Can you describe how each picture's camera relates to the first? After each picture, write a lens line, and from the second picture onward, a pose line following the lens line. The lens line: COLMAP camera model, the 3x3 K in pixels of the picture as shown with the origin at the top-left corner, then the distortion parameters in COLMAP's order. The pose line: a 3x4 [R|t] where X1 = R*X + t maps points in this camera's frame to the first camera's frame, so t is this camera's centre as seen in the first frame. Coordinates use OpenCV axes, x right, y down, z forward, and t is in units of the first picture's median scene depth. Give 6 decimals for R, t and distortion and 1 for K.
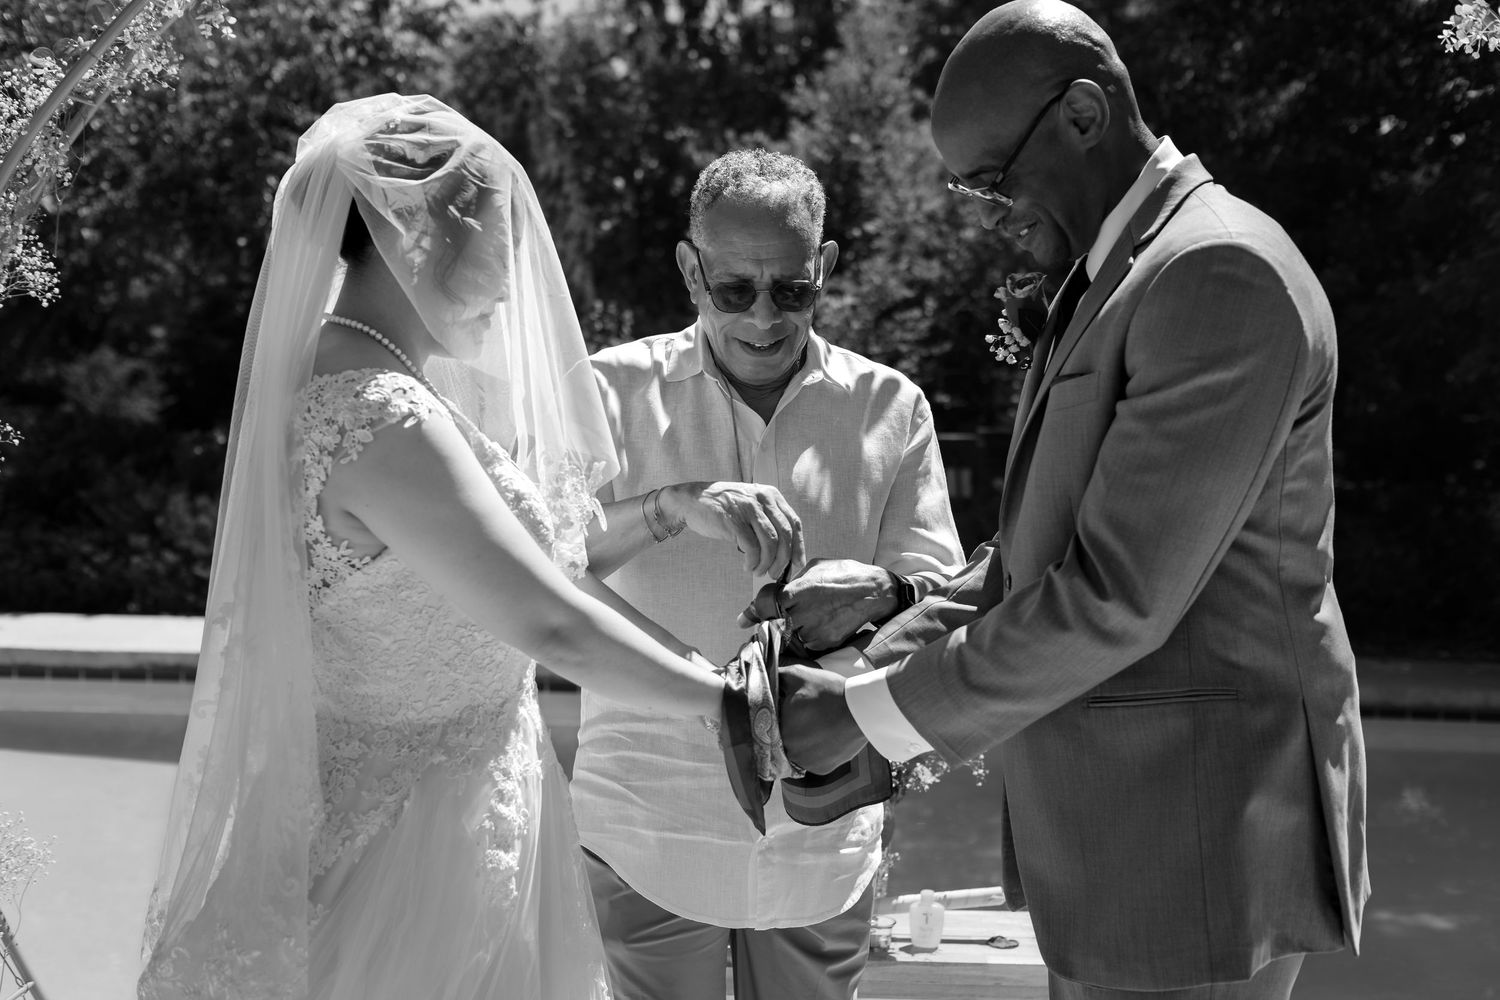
lens RADIAL K [[1654.7, 0, 750.0], [0, 1654.7, 500.0], [0, 0, 1]] dist [-0.002711, -0.010436]
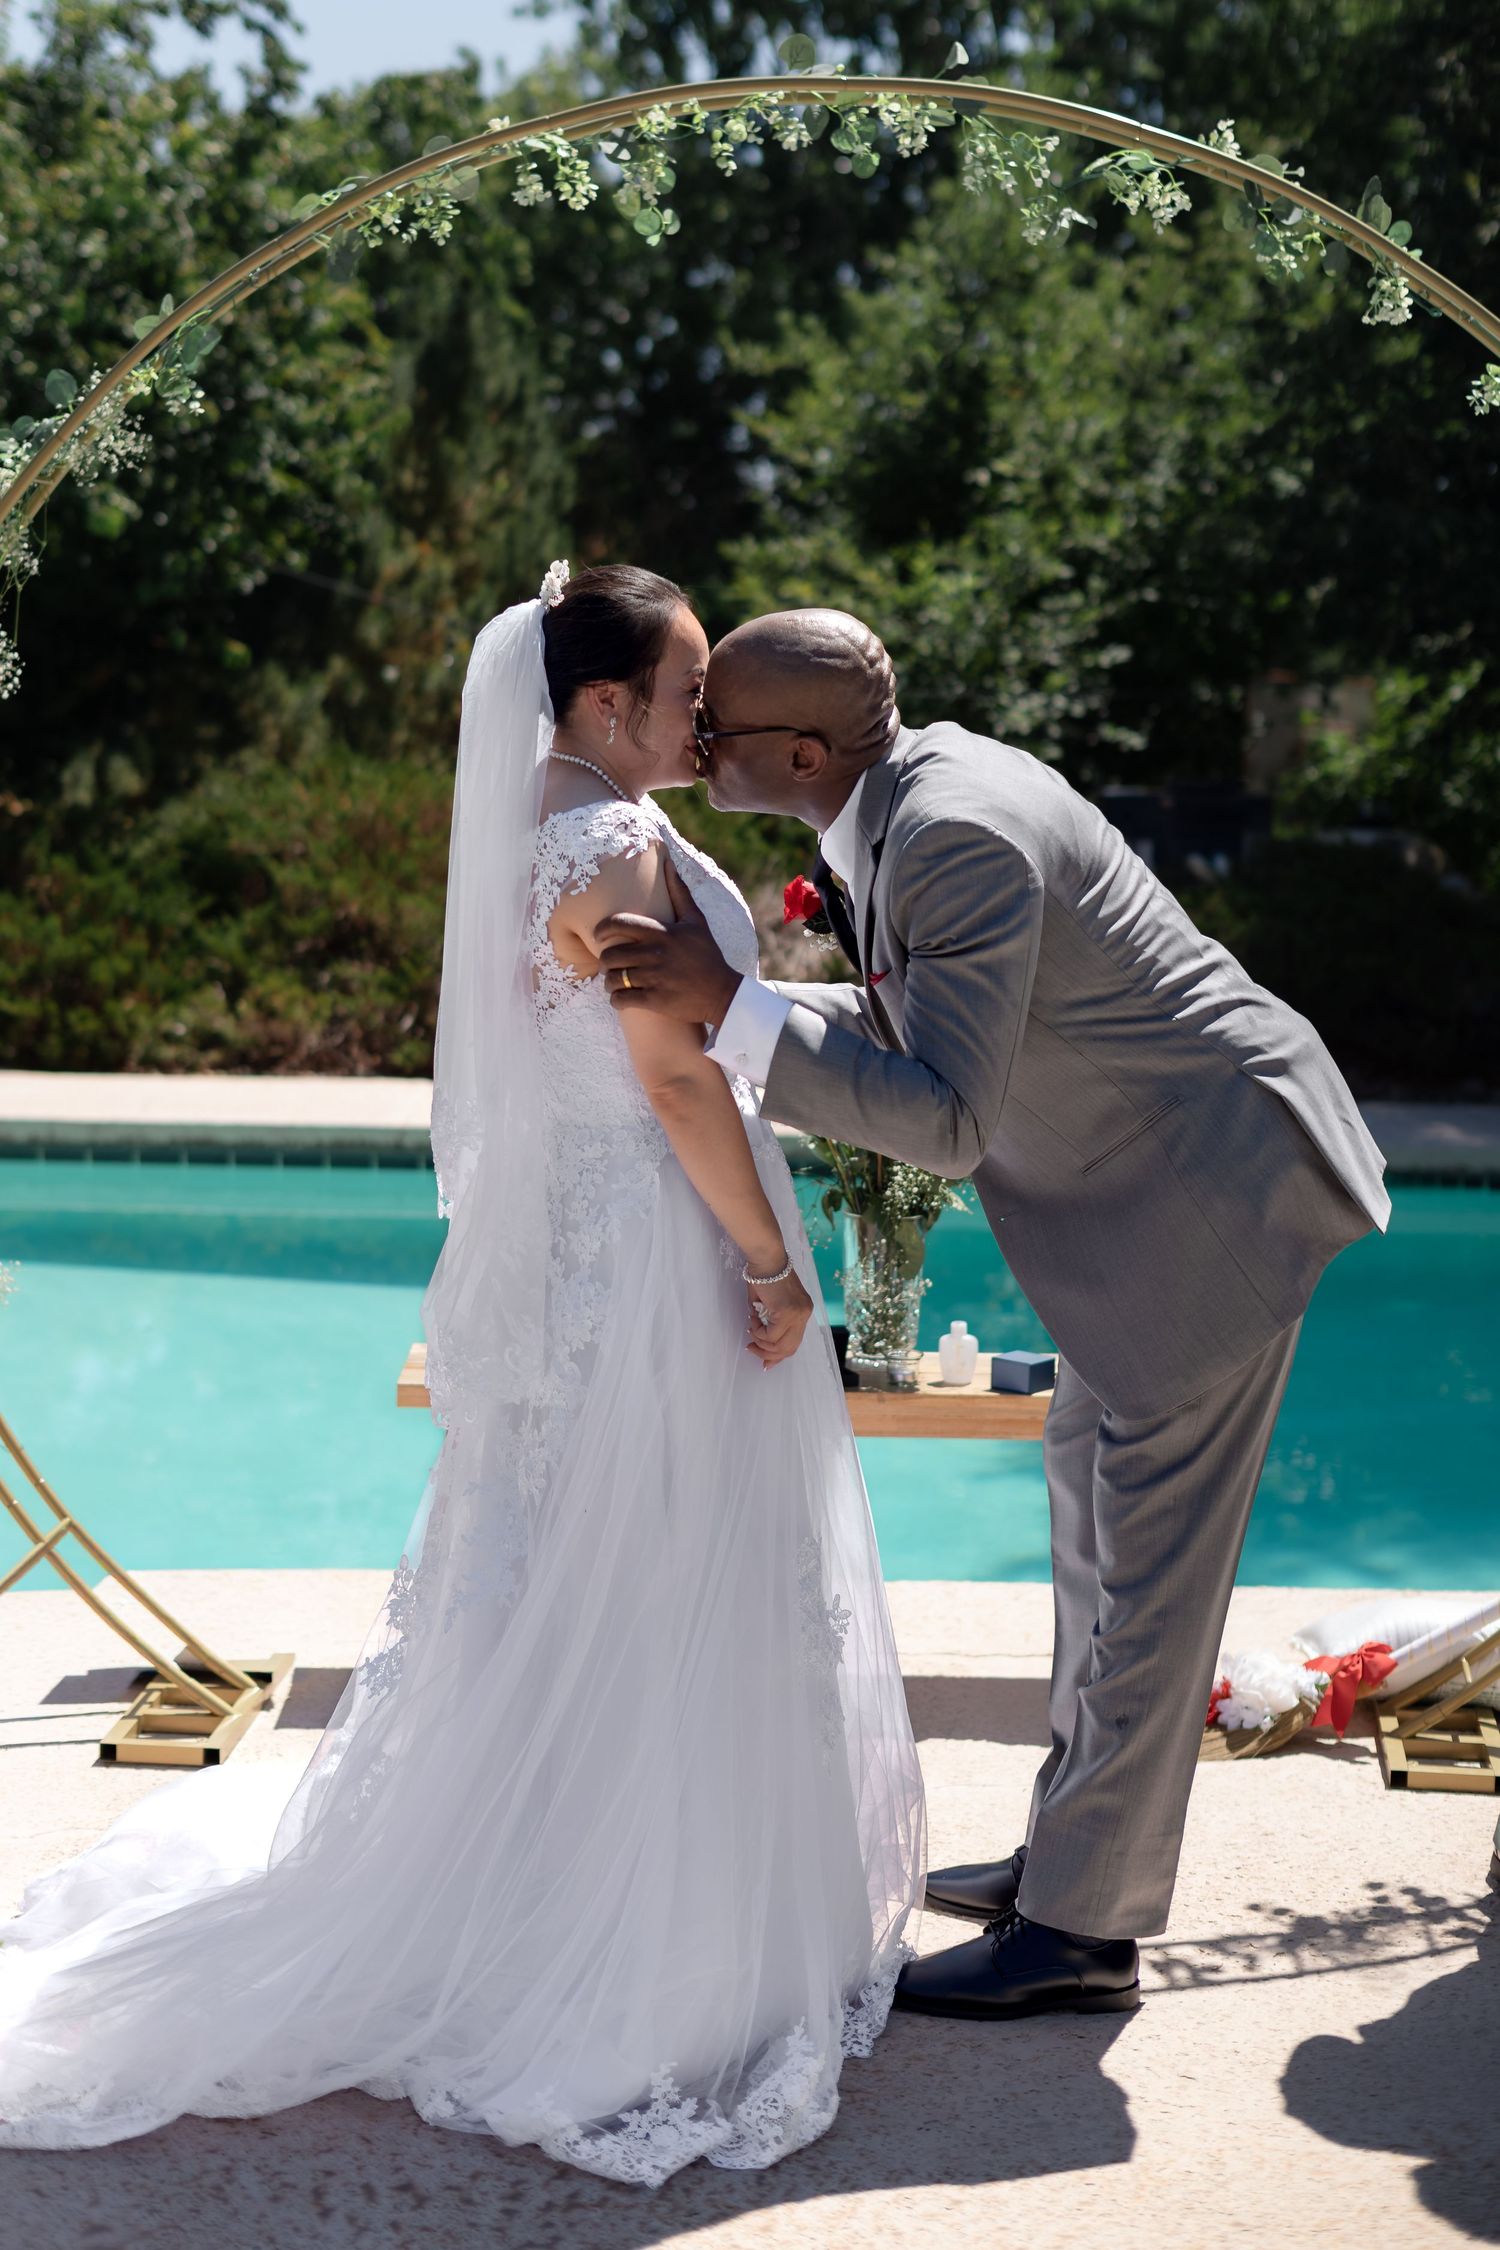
lens RADIAL K [[2873.5, 0, 830.6], [0, 2873.5, 1017.3], [0, 0, 1]] dist [0.006546, -0.051502]
pose [[0.999946, -0.008631, -0.005818, 0.010687], [0.008881, 0.998975, 0.044376, -0.000866], [0.005429, -0.044425, 0.998998, -0.132974]]
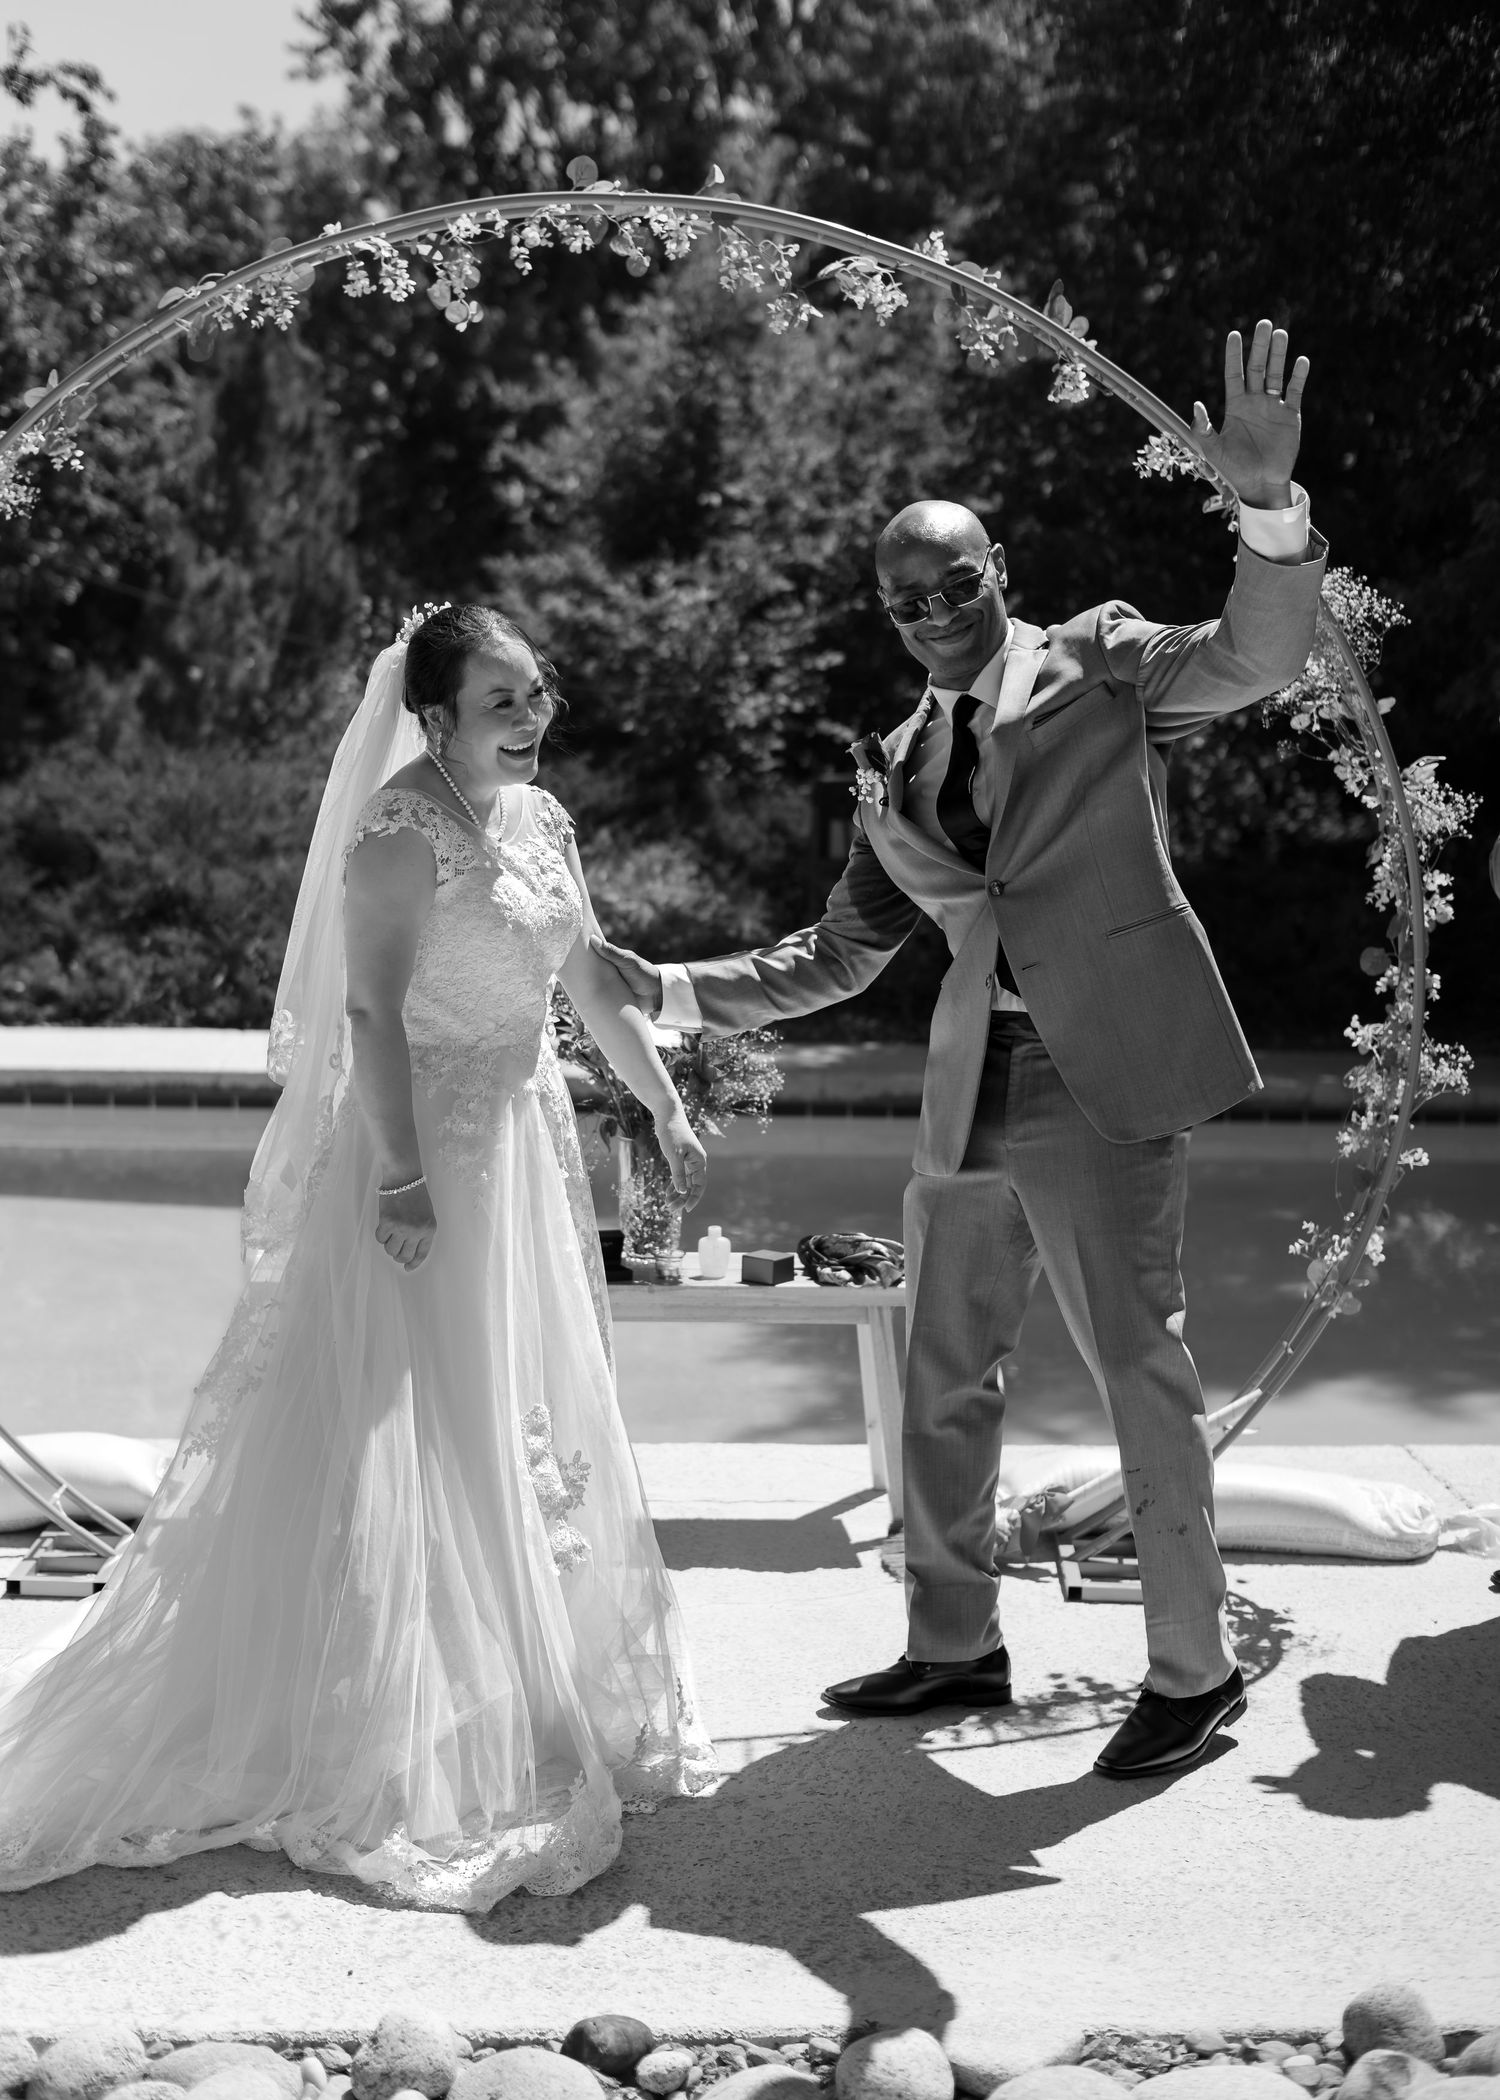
lens RADIAL K [[2556.8, 0, 700.0], [0, 2556.8, 1049.9], [0, 0, 1]] dist [-0.016974, -0.004195]
pose [[0.998966, -0.011721, 0.043918, 0.005302], [0.008441, 0.997212, 0.074138, -0.002131], [-0.044665, -0.073691, 0.996280, -0.158573]]
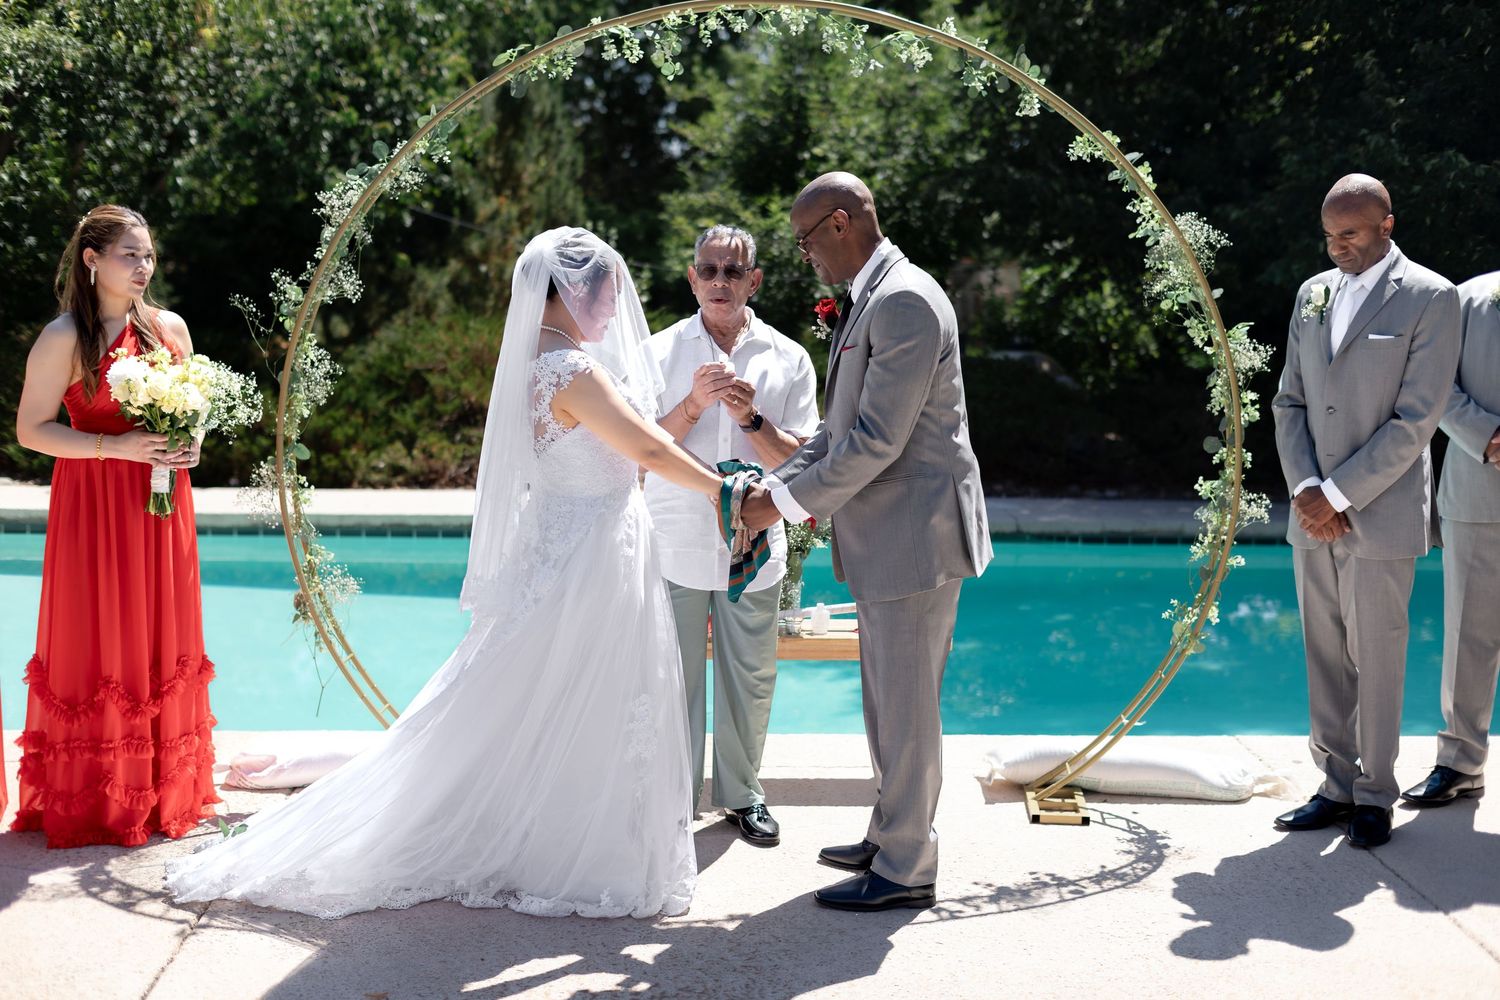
lens RADIAL K [[1654.7, 0, 750.0], [0, 1654.7, 500.0], [0, 0, 1]] dist [-0.002711, -0.010436]
pose [[0.999685, -0.017162, 0.018292, -0.001222], [0.015805, 0.997286, 0.071902, -0.004075], [-0.019476, -0.071591, 0.997244, -0.195518]]
